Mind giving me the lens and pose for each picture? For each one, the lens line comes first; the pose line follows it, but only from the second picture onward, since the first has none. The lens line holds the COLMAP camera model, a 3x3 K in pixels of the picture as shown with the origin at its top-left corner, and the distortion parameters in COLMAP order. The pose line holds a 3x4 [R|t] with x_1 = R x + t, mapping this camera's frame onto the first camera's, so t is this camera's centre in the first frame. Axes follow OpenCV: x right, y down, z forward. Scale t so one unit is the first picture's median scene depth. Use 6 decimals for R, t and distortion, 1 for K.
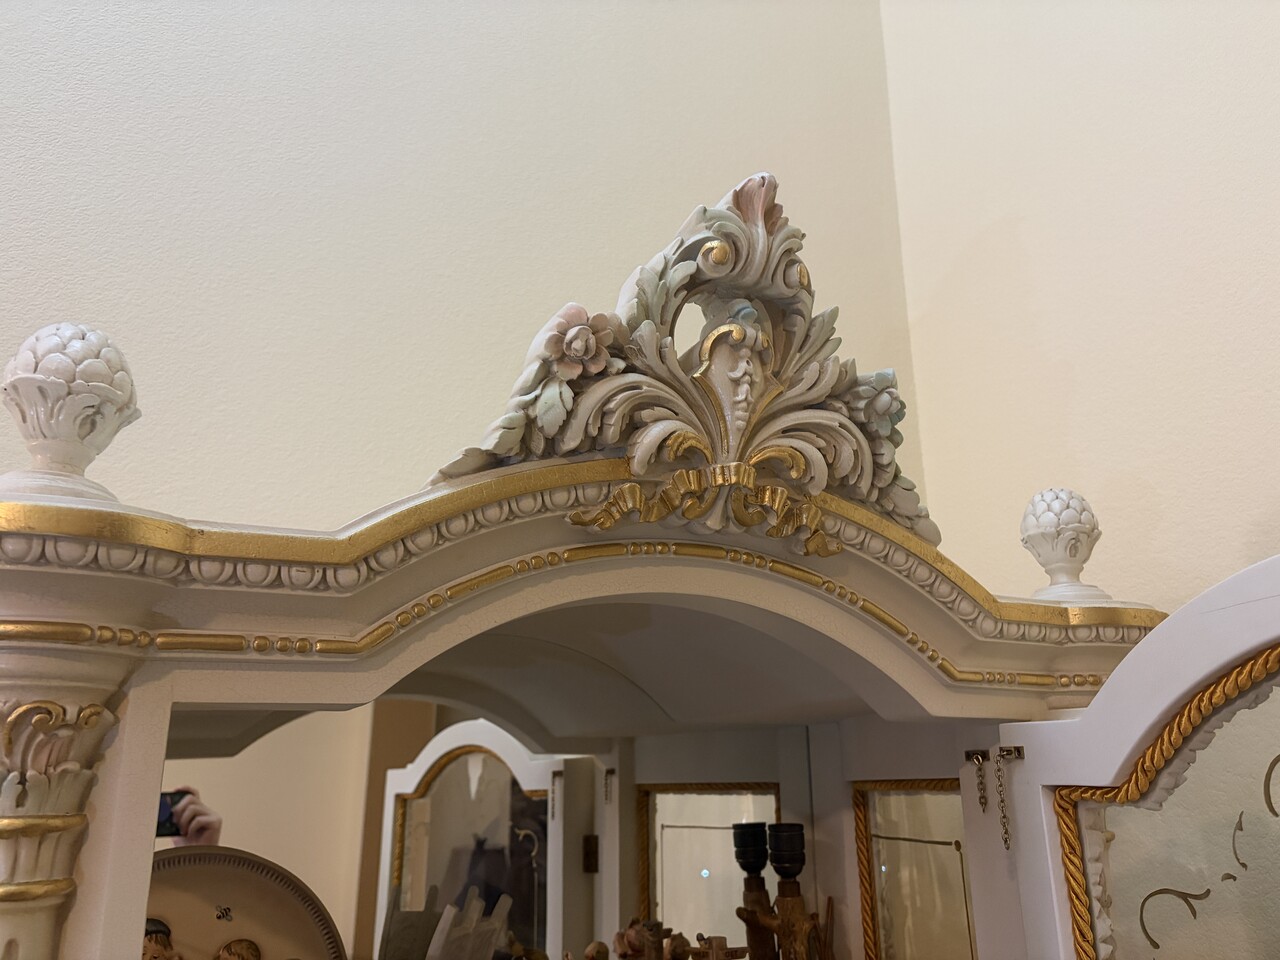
lens RADIAL K [[956.9, 0, 634.5], [0, 956.9, 485.2], [0, 0, 1]] dist [0.036223, -0.016126]
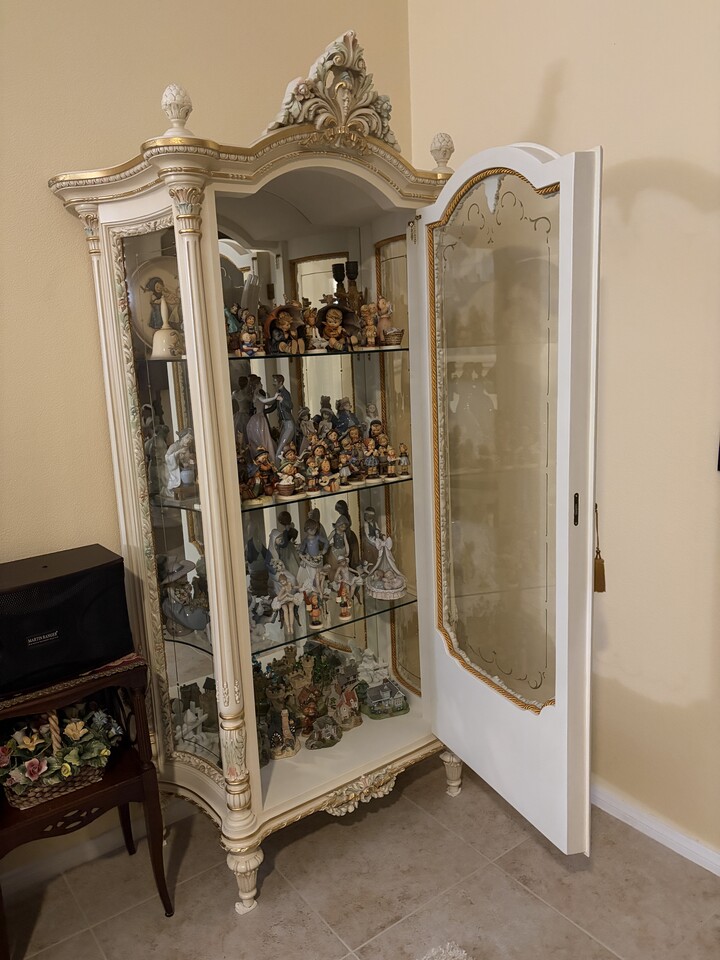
lens RADIAL K [[717.7, 0, 365.6], [0, 717.7, 483.5], [0, 0, 1]] dist [0.036223, -0.016126]
pose [[0.981824, -0.067200, 0.177496, -0.371202], [-0.024793, 0.881791, 0.470988, -0.117448], [-0.188165, -0.466828, 0.864098, -1.911467]]
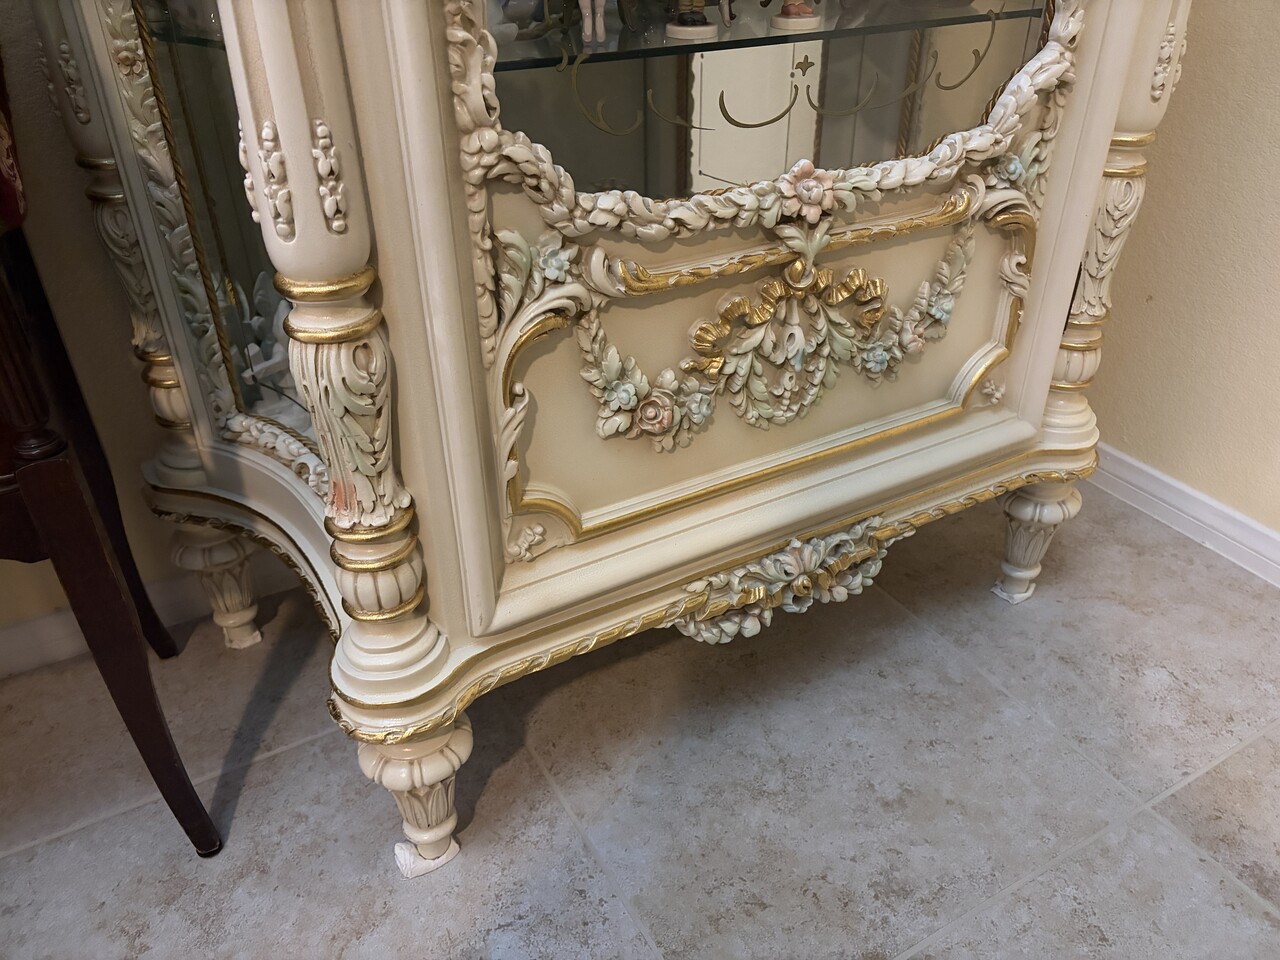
lens RADIAL K [[956.9, 0, 643.1], [0, 956.9, 489.0], [0, 0, 1]] dist [0.036223, -0.016126]
pose [[0.998074, -0.029217, 0.054723, -0.197542], [-0.023670, 0.636043, 0.771290, 1.420376], [-0.057341, -0.771100, 0.634126, -0.557180]]
